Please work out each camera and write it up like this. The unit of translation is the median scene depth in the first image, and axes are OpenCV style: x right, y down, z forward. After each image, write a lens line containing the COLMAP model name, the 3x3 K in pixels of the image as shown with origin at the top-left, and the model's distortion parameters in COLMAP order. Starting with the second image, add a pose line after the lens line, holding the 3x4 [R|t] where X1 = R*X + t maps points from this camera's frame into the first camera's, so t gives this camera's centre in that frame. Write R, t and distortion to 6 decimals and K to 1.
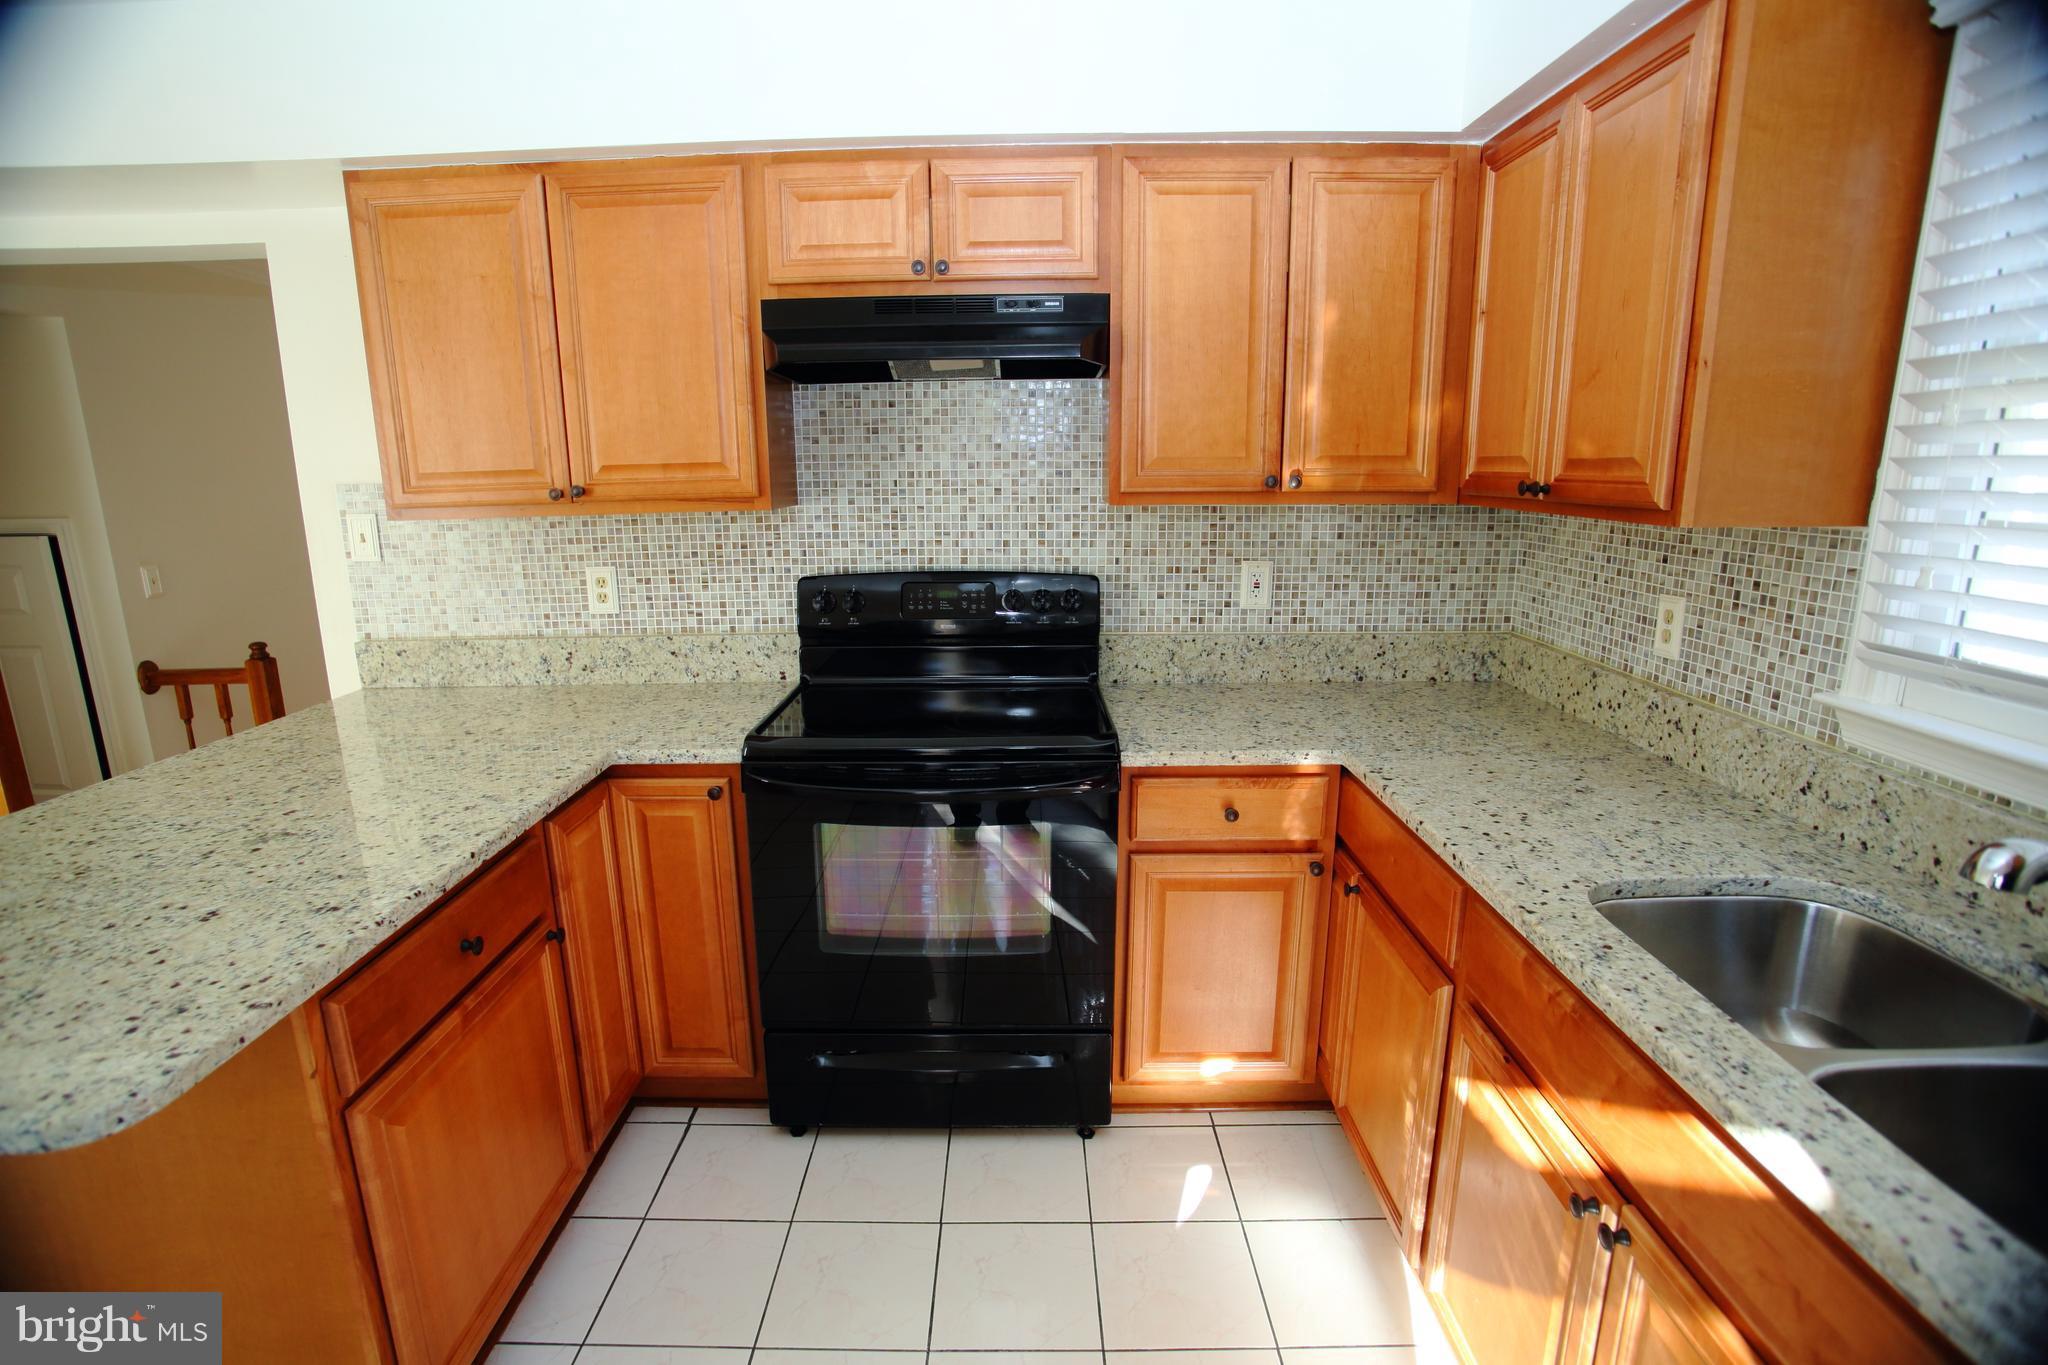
lens RADIAL K [[1001.3, 0, 1010.8], [0, 1001.3, 686.2], [0, 0, 1]] dist [-0.082698, 0.033322]
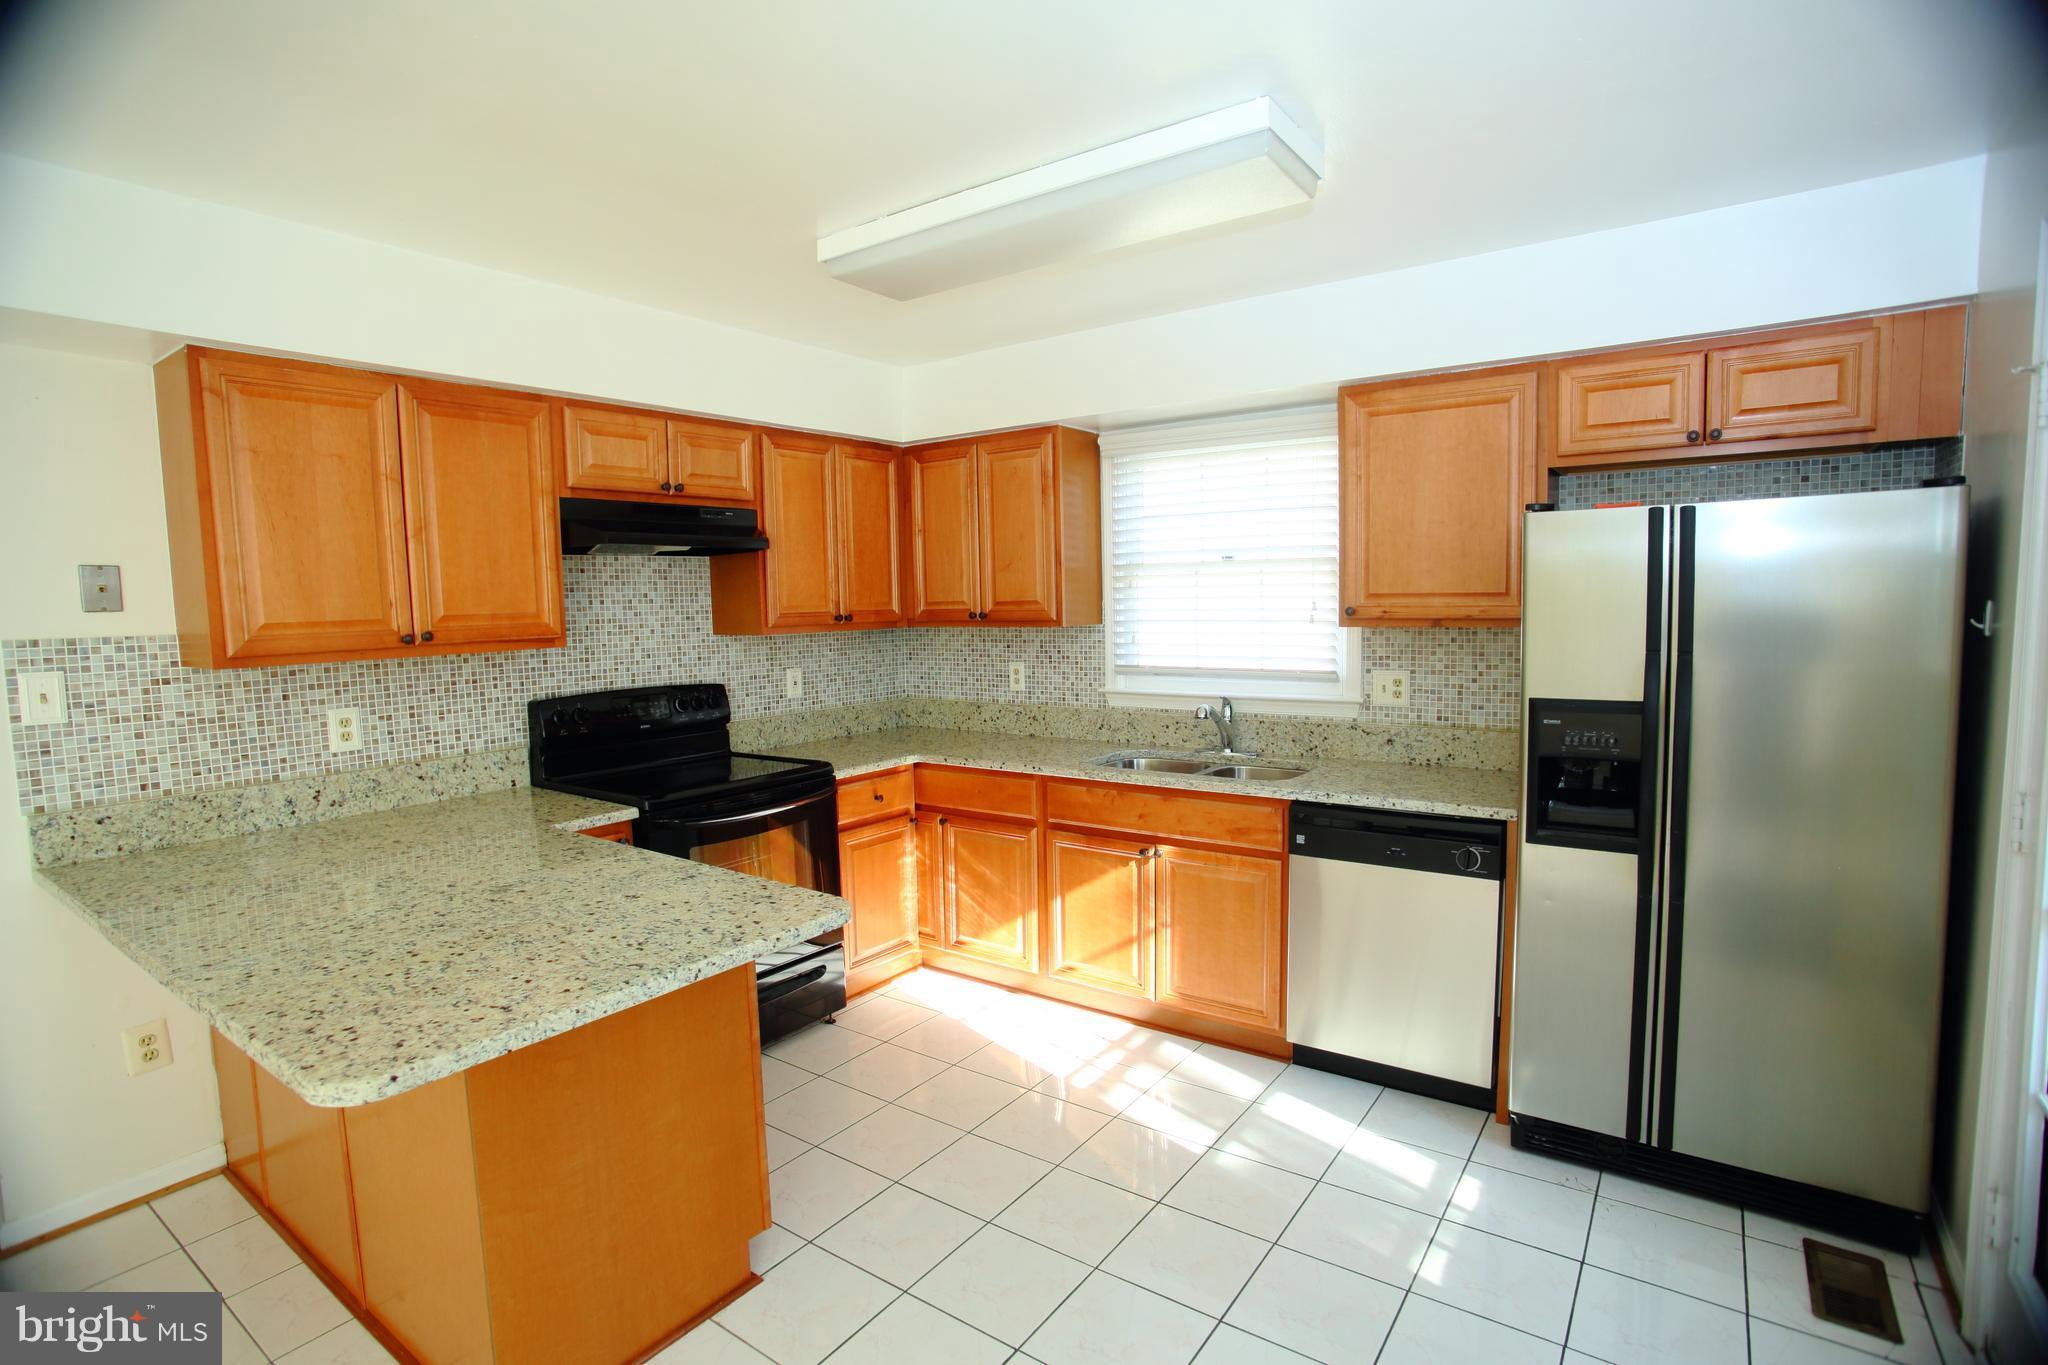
lens RADIAL K [[1001.3, 0, 1015.2], [0, 1001.3, 685.1], [0, 0, 1]] dist [-0.082698, 0.033322]
pose [[0.579861, -0.072168, 0.811513, -0.888459], [0.193879, 0.979677, -0.051412, 0.056033], [-0.791310, 0.187147, 0.582069, -0.233318]]
